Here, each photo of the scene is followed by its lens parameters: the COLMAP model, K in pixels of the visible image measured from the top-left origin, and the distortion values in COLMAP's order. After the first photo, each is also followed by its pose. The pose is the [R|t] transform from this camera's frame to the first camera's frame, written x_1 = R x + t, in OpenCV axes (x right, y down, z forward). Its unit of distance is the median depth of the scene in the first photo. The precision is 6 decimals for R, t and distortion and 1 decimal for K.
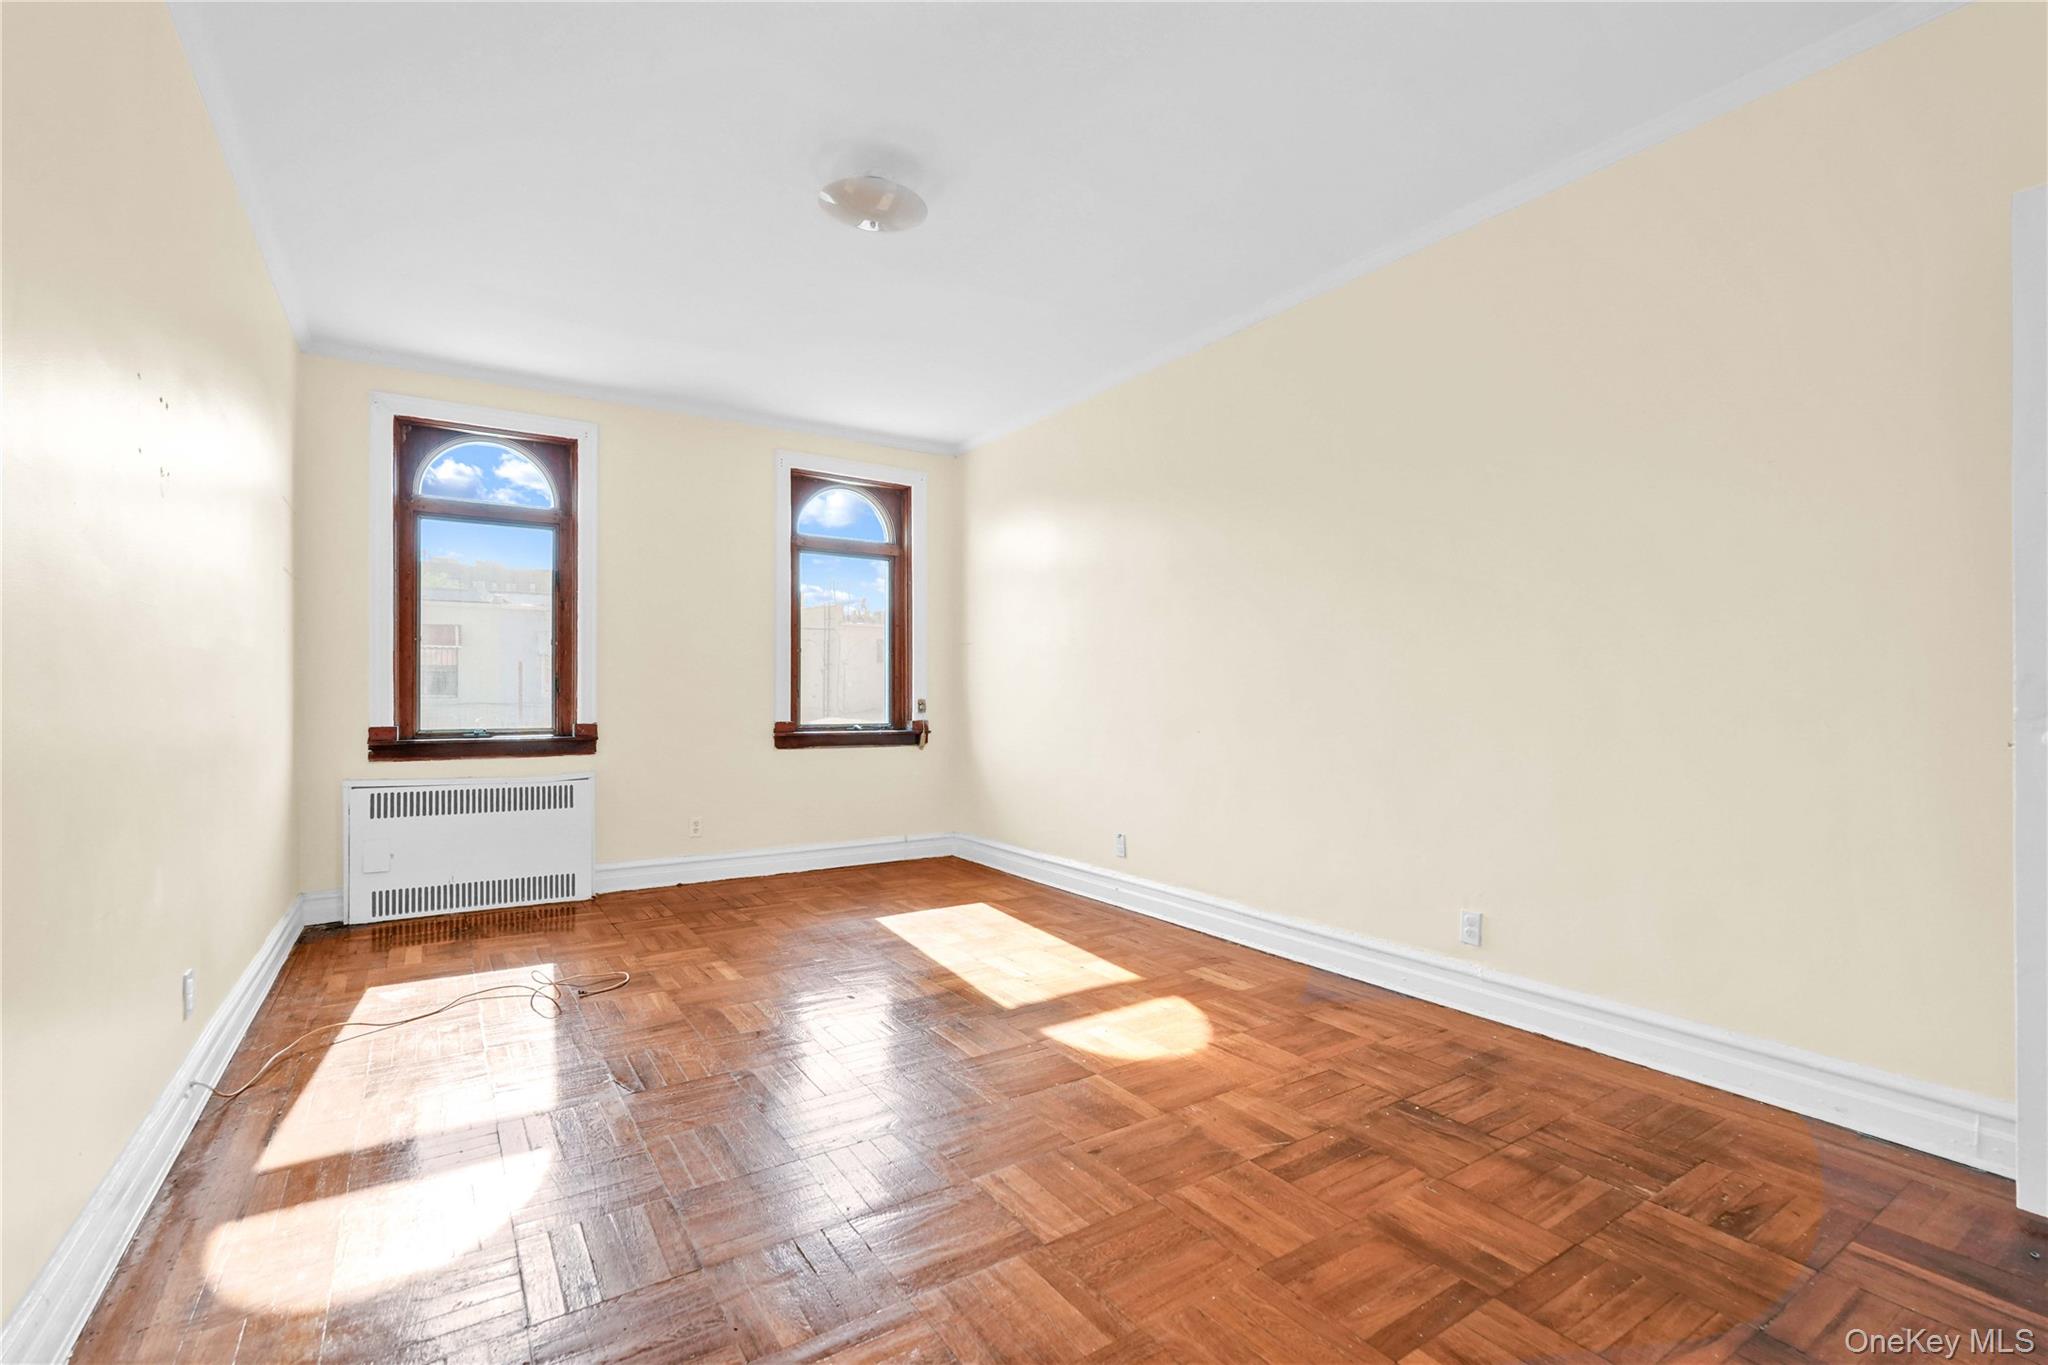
lens RADIAL K [[914.4, 0, 1024.2], [0, 914.4, 699.5], [0, 0, 1]] dist [-0.015432, -0.000016]
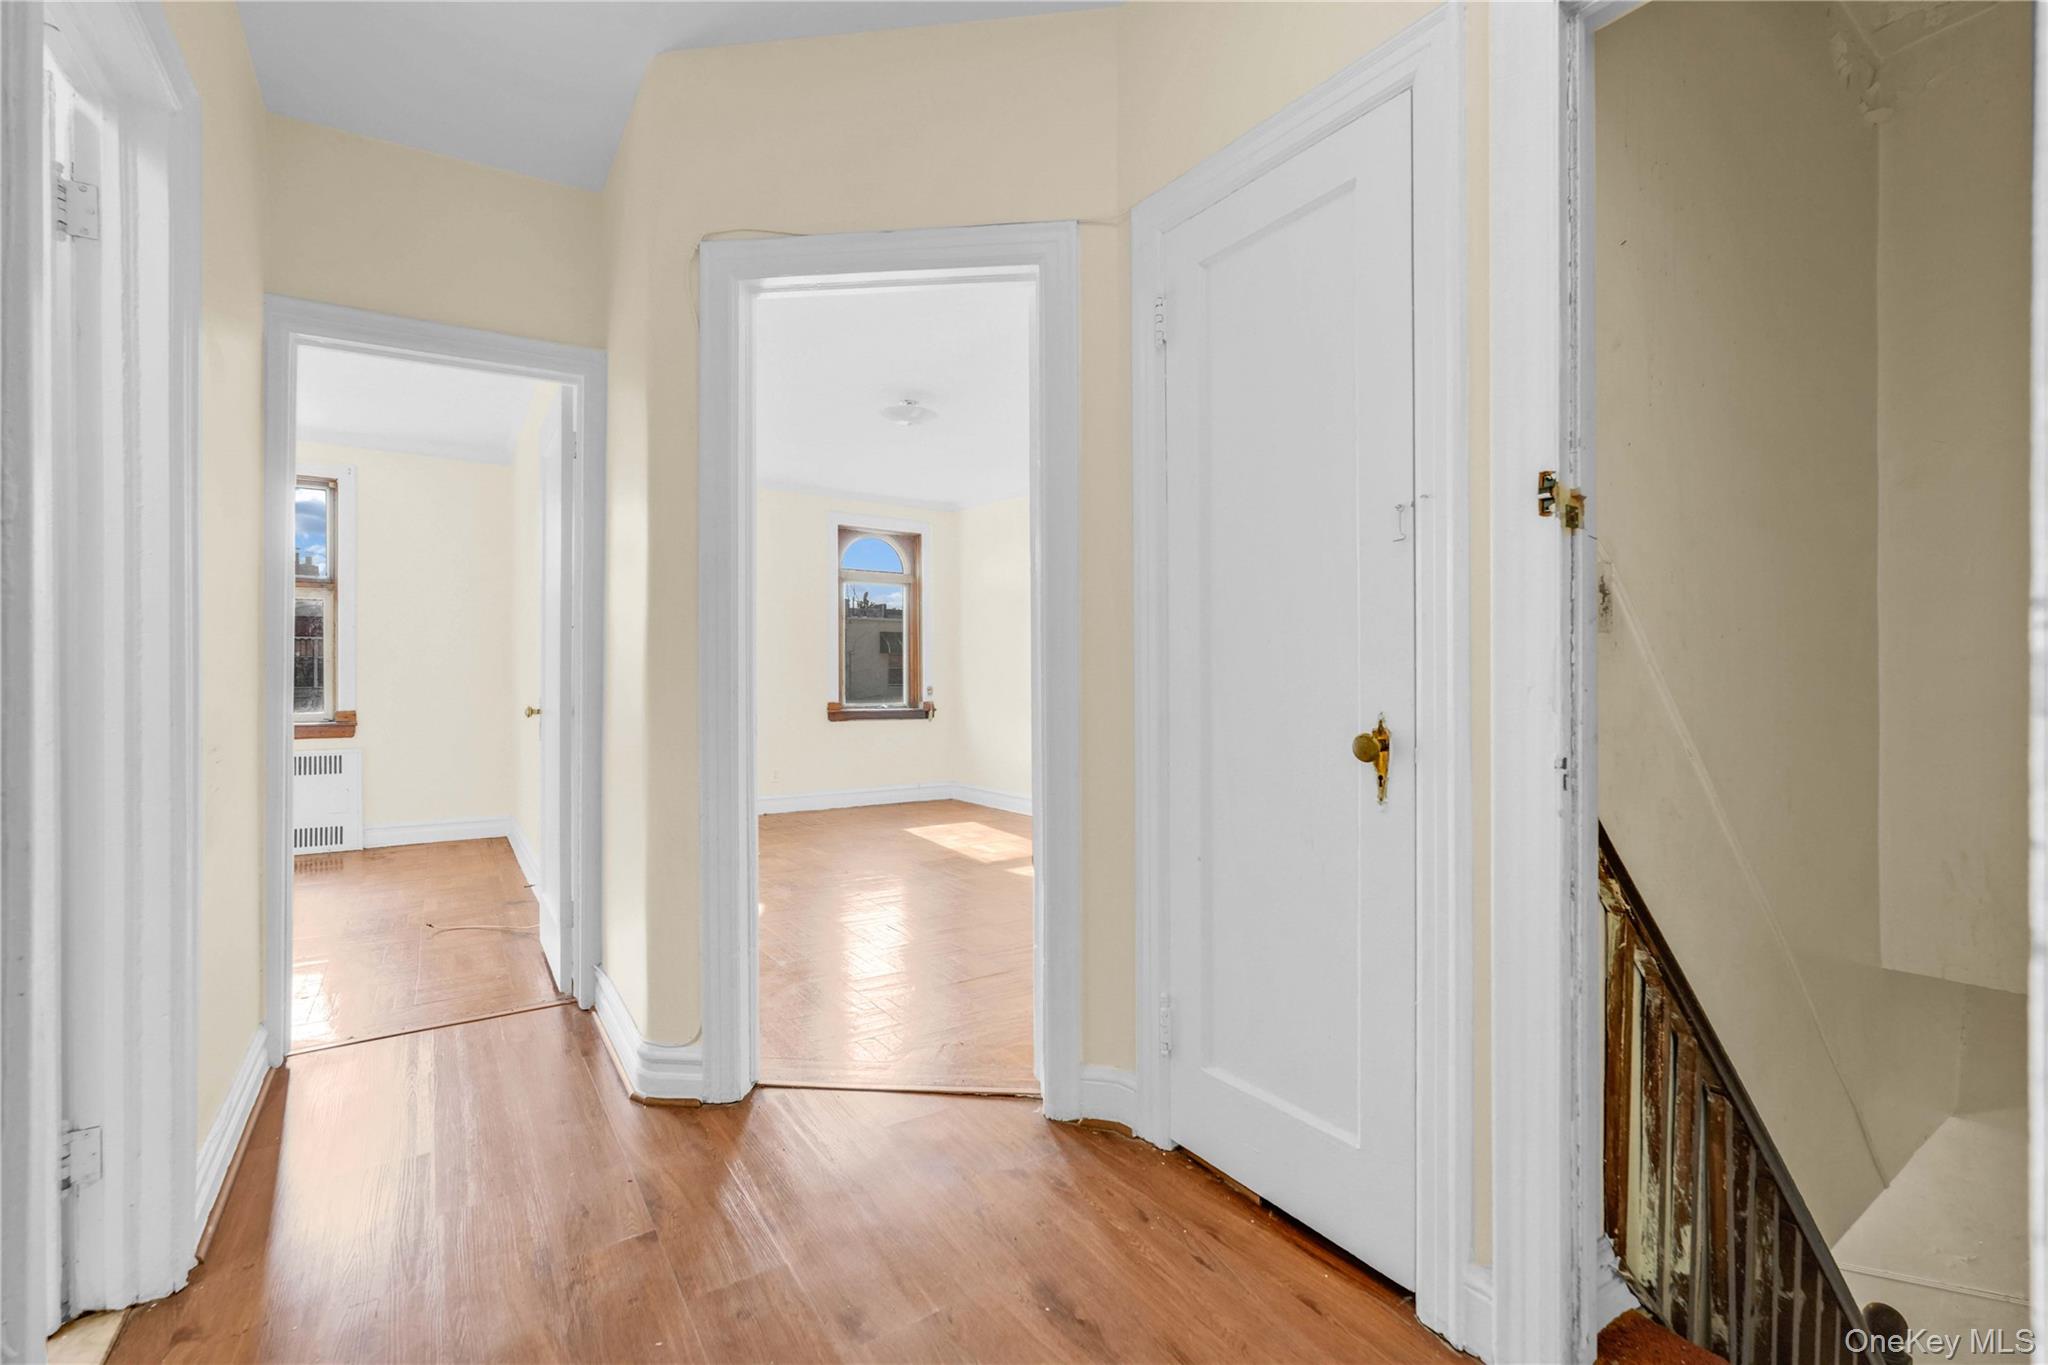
lens RADIAL K [[905.5, 0, 1029.2], [0, 905.5, 668.2], [0, 0, 1]] dist [0.002122, 0.000553]
pose [[0.999917, -0.004755, 0.011971, 0.029542], [0.004960, 0.999841, -0.017116, -0.004022], [-0.011888, 0.017174, 0.999782, -0.489931]]
